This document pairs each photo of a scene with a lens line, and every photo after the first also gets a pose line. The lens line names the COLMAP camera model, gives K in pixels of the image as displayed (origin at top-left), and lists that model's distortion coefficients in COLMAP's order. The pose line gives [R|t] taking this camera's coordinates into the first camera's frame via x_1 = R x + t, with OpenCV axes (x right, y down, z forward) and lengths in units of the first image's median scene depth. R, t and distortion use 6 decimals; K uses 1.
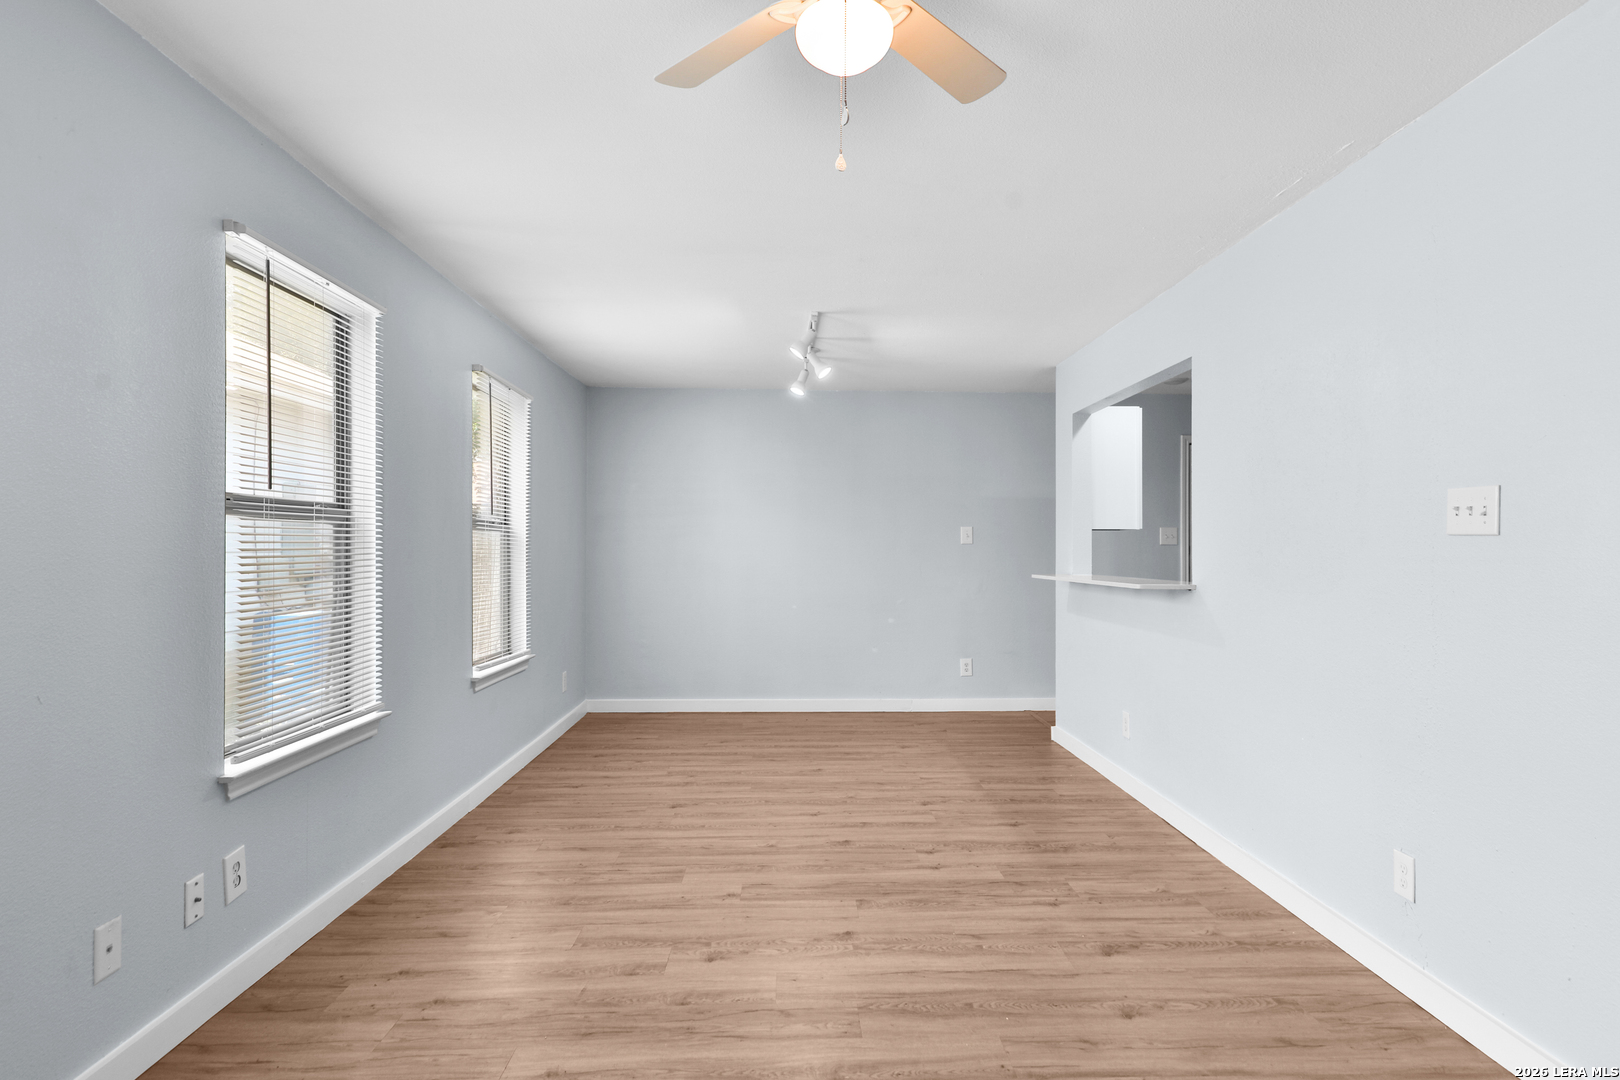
lens RADIAL K [[899.1, 0, 822.6], [0, 899.1, 544.3], [0, 0, 1]] dist [0.028358, -0.001214]
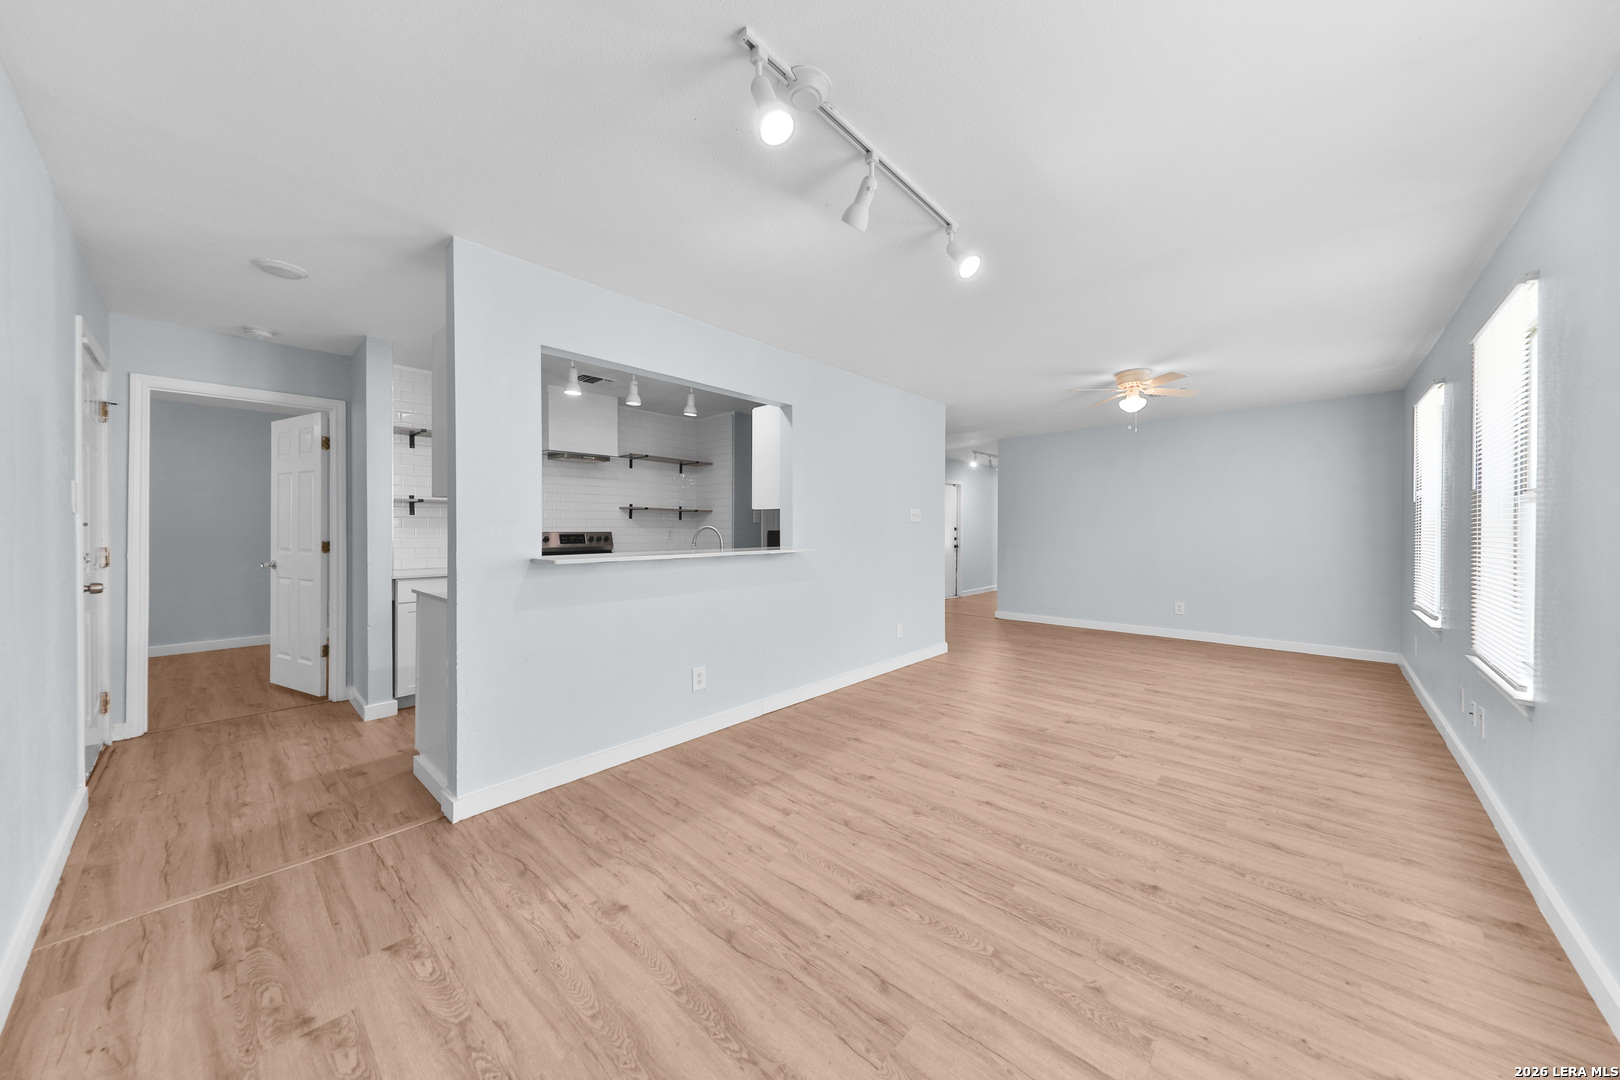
lens RADIAL K [[557.6, 0, 816.8], [0, 557.6, 554.7], [0, 0, 1]] dist [0.002100, -0.000183]
pose [[-0.721685, -0.035670, 0.691302, -0.322787], [-0.004718, 0.998902, 0.046617, 0.012657], [-0.692205, 0.030382, -0.721061, 1.798686]]
